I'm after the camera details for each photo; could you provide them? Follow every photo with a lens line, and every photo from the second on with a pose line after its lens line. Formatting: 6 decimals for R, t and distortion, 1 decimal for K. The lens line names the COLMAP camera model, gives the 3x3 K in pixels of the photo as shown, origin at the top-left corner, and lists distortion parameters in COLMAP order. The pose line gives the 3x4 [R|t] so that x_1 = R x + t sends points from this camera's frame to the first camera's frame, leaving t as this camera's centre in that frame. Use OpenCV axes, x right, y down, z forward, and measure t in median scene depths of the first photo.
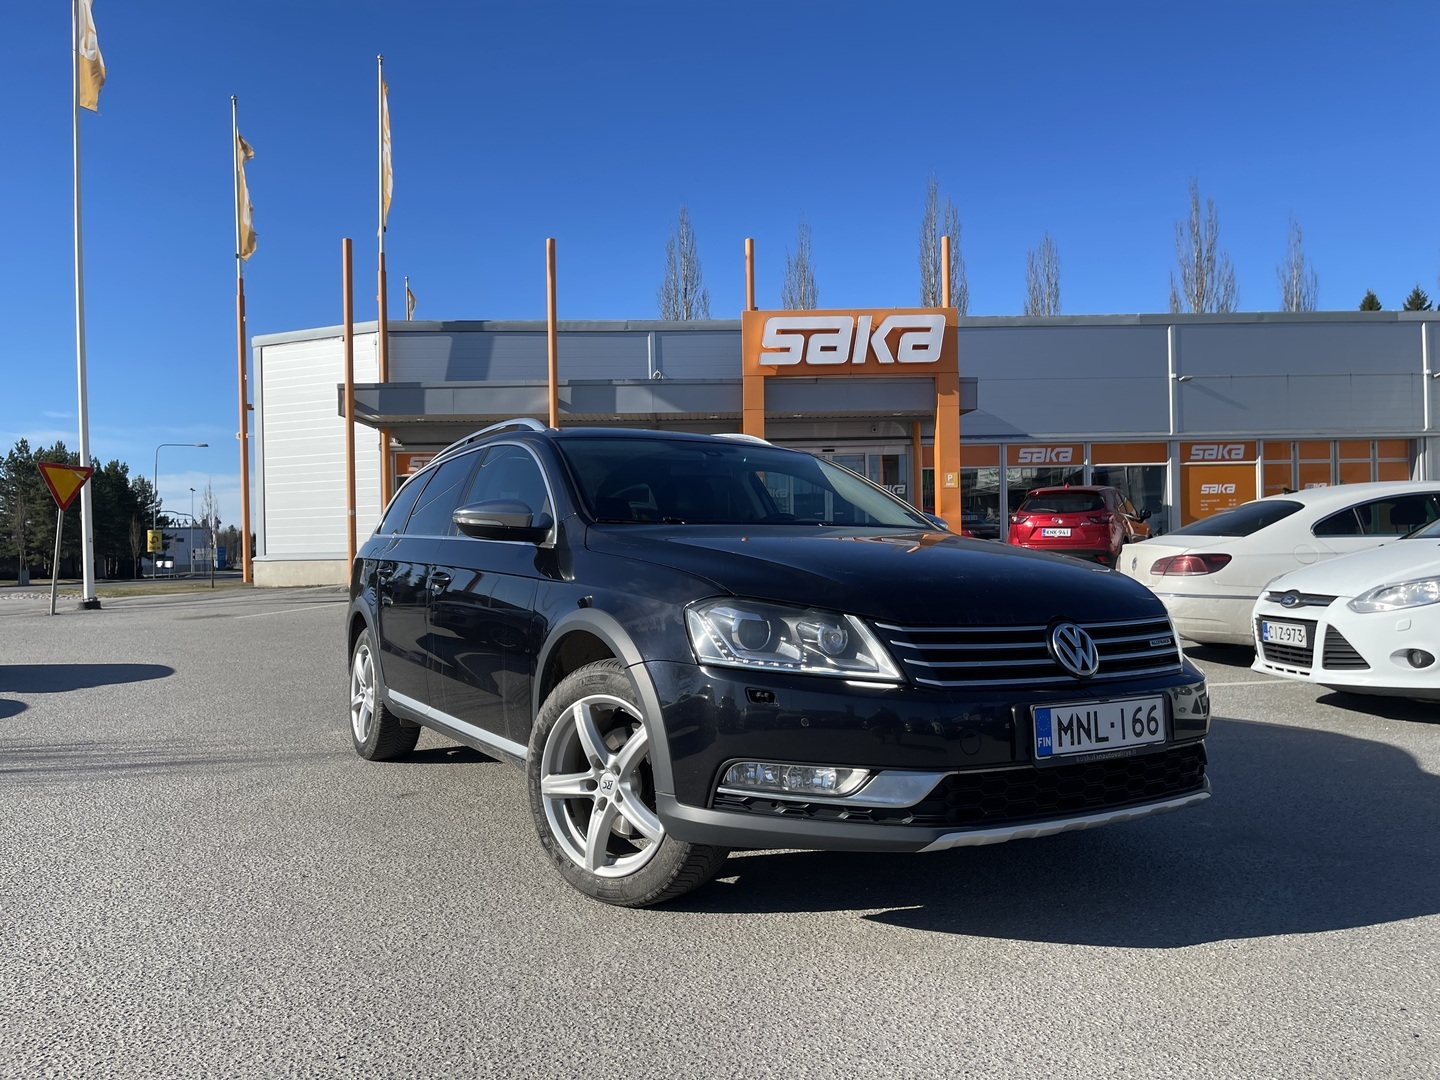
lens RADIAL K [[1069.4, 0, 720.0], [0, 1069.4, 540.0], [0, 0, 1]] dist [0.093654, -0.129675]
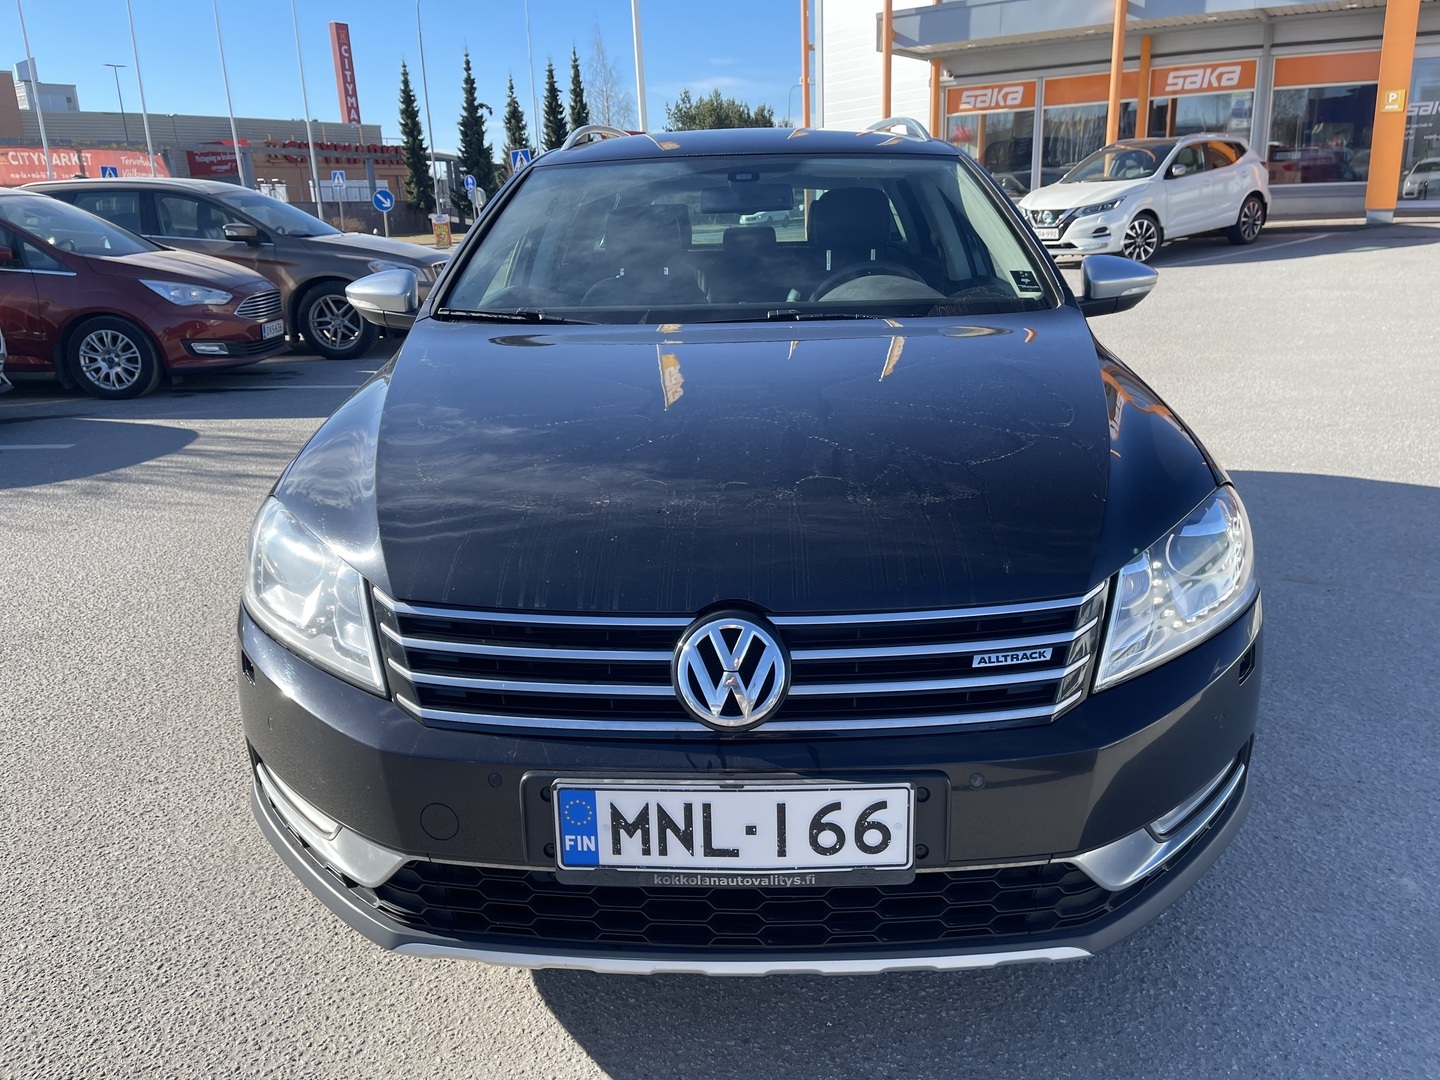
lens RADIAL K [[1069.4, 0, 720.0], [0, 1069.4, 540.0], [0, 0, 1]] dist [0.093654, -0.129675]
pose [[0.843846, 0.143556, -0.517025, 0.583437], [0.031217, 0.948782, 0.314386, -0.122051], [0.535676, -0.281433, 0.796145, 0.603362]]
